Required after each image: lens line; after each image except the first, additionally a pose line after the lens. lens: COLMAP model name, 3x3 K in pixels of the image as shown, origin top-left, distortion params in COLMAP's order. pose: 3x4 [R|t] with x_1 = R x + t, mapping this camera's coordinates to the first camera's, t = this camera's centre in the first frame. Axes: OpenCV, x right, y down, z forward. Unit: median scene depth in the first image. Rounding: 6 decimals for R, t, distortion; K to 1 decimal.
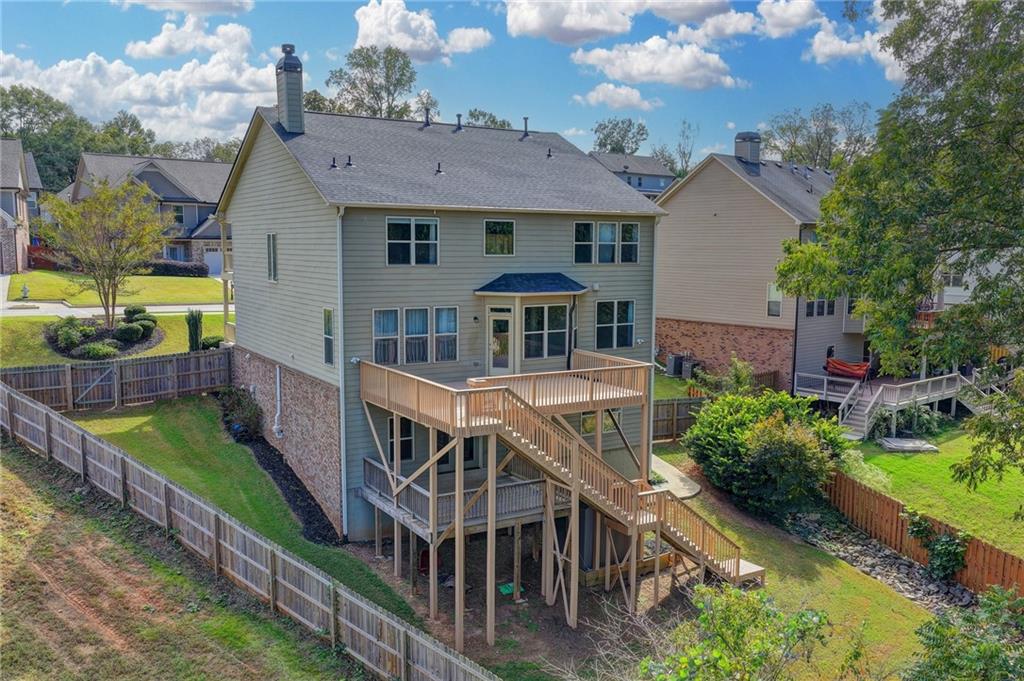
lens RADIAL K [[848.1, 0, 509.9], [0, 848.1, 342.7], [0, 0, 1]] dist [-0.013299, 0.030817]
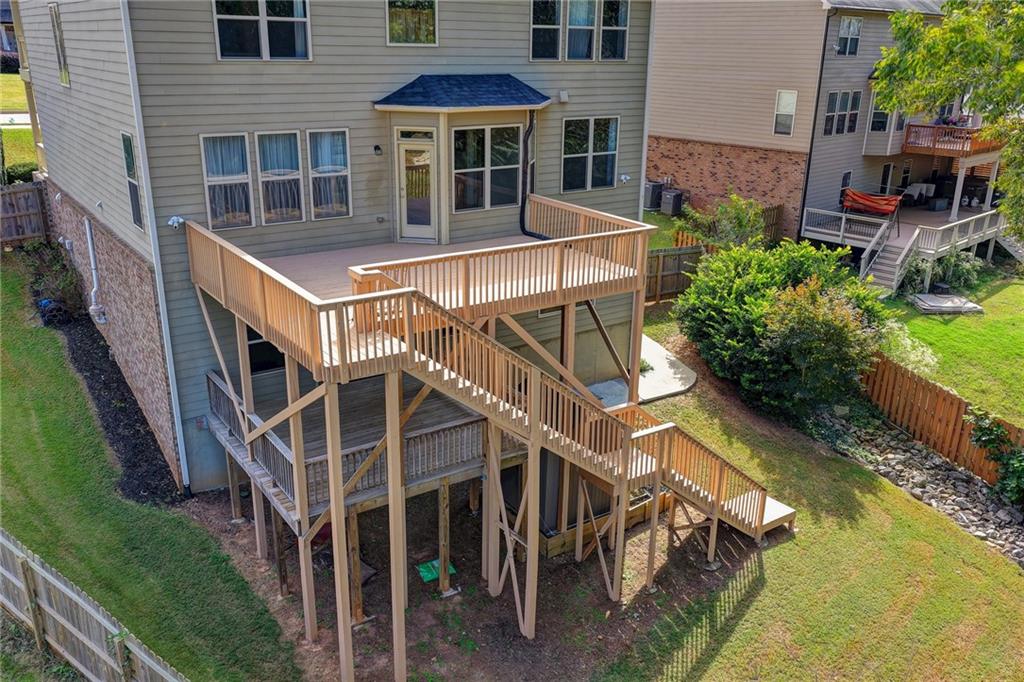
lens RADIAL K [[848.1, 0, 513.5], [0, 848.1, 347.4], [0, 0, 1]] dist [-0.013299, 0.030817]
pose [[0.997905, -0.012761, 0.063427, 0.019262], [-0.002109, 0.973415, 0.229037, -0.028852], [-0.064663, -0.228691, 0.971349, 0.338364]]
